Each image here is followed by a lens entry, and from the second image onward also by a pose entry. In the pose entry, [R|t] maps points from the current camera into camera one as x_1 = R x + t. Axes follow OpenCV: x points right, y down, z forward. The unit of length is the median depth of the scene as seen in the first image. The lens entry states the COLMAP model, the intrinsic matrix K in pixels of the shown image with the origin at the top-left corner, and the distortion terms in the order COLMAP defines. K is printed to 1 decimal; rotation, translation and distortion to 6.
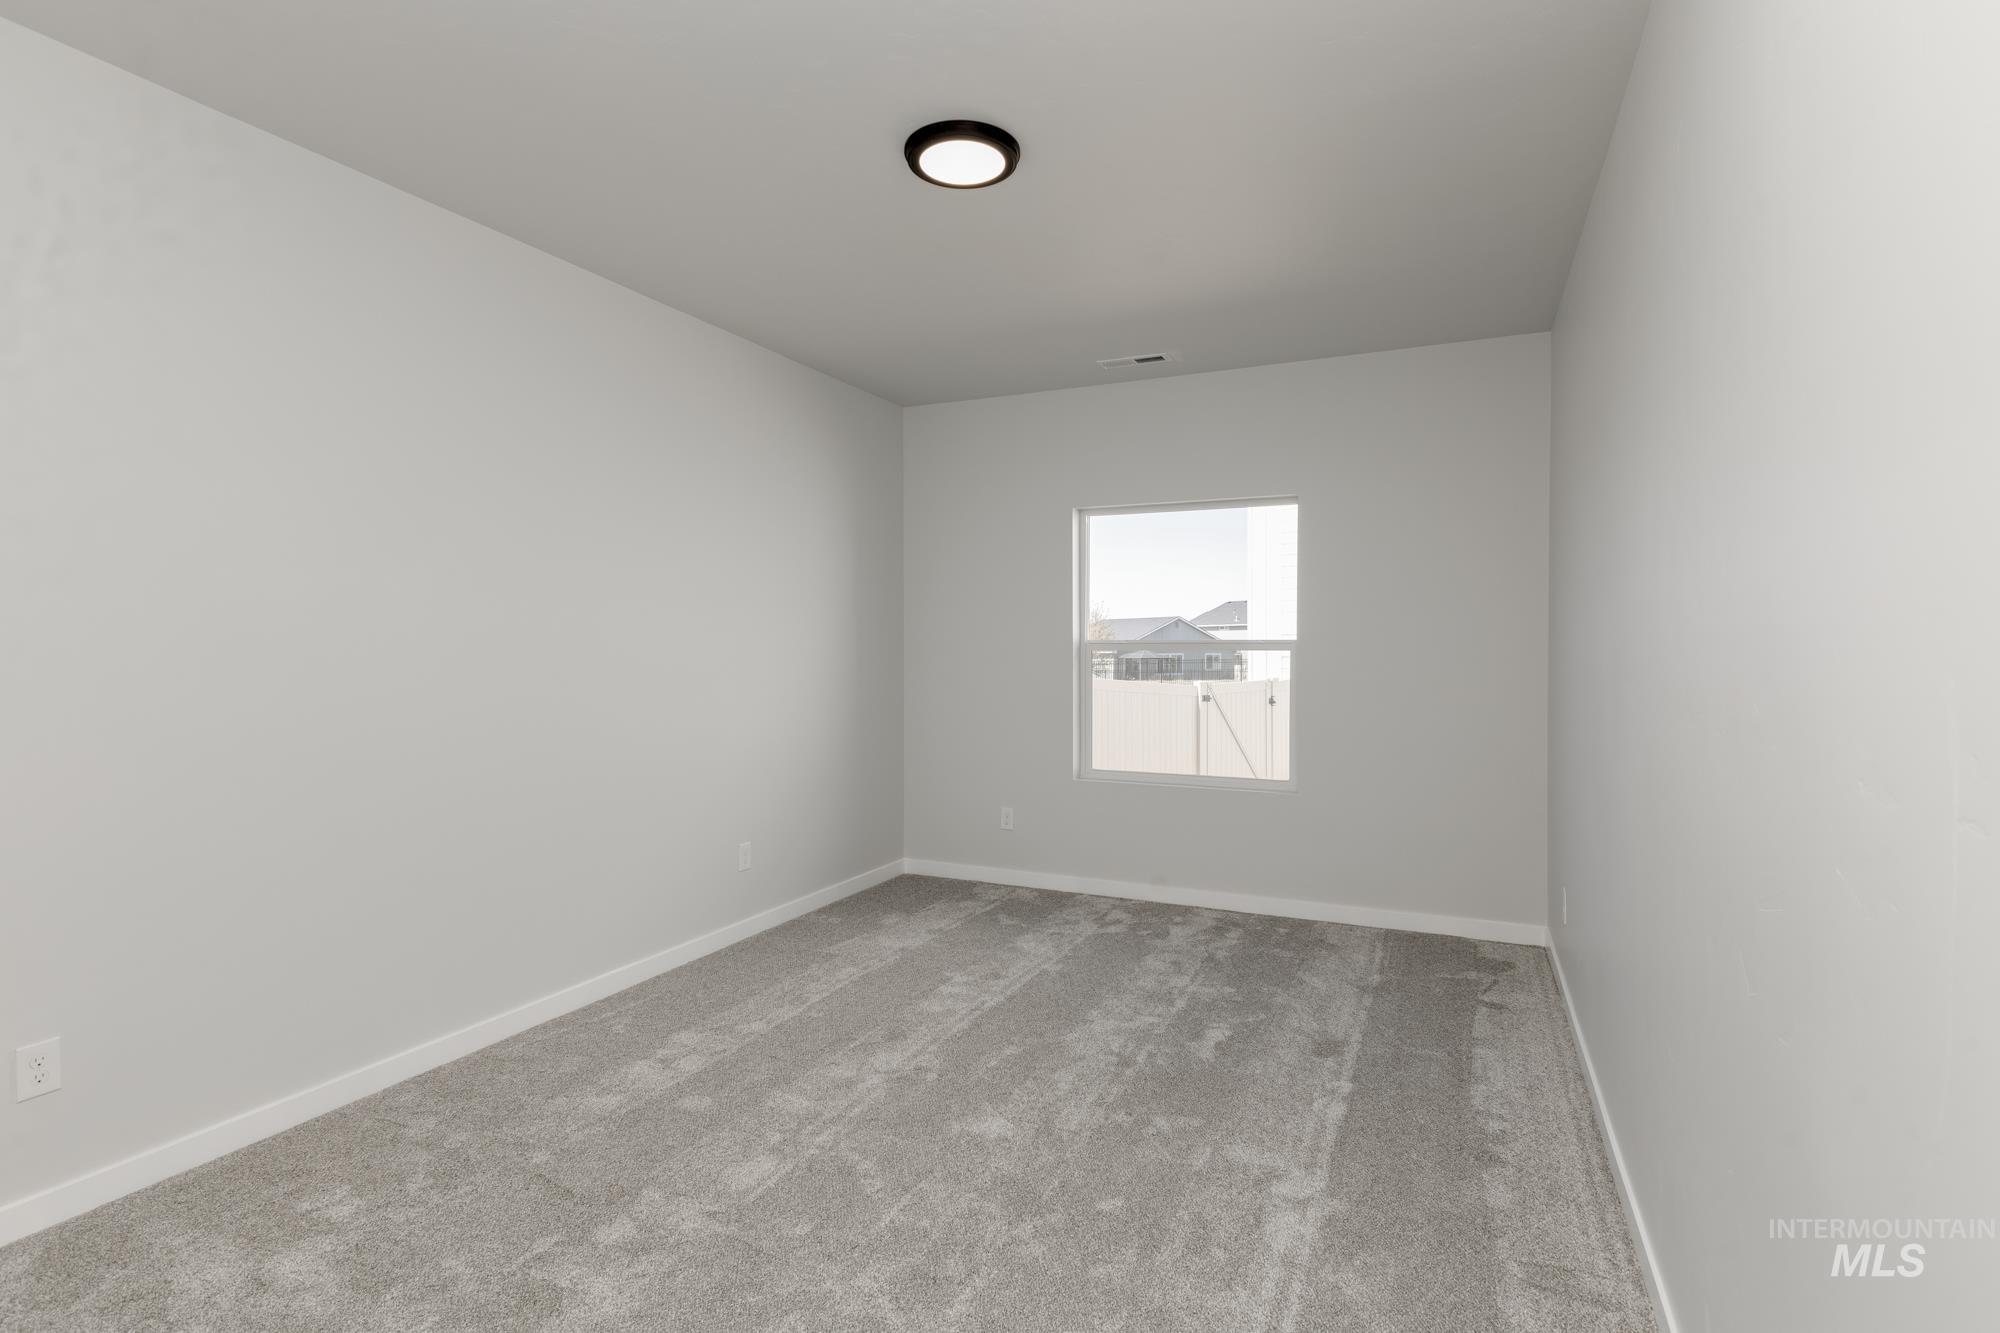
lens RADIAL K [[952.6, 0, 1000.4], [0, 952.6, 649.0], [0, 0, 1]] dist [0.000865, -0.000326]
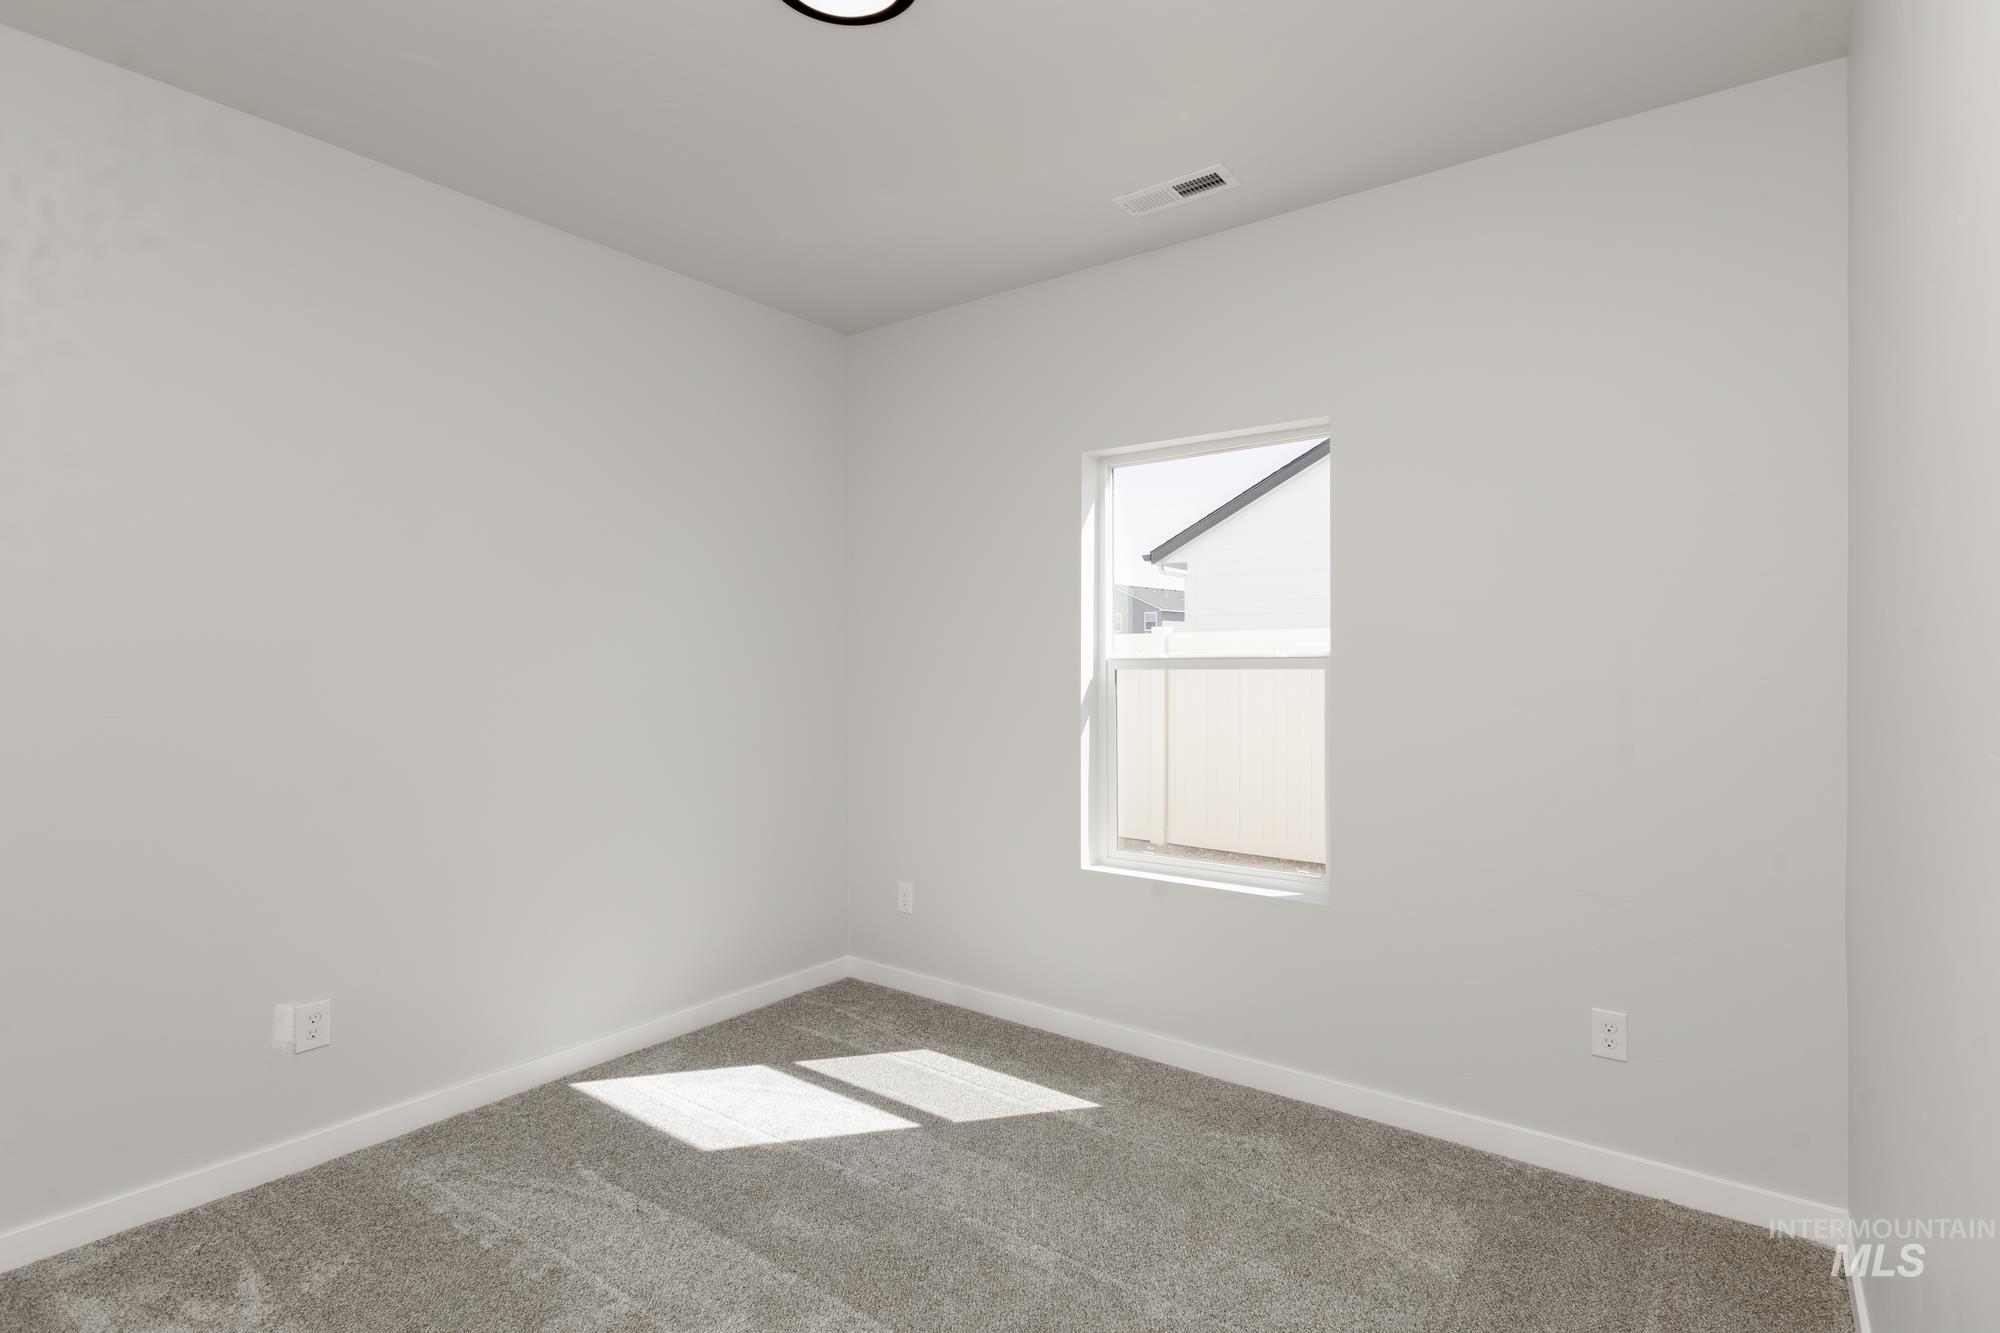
lens RADIAL K [[874.4, 0, 1000.0], [0, 874.4, 666.5], [0, 0, 1]] dist [0.005945, 0.000280]
pose [[0.962726, -0.000260, -0.270478, 0.189622], [0.000569, 0.999999, 0.001065, -0.000424], [0.270478, -0.001179, 0.962726, 0.394988]]
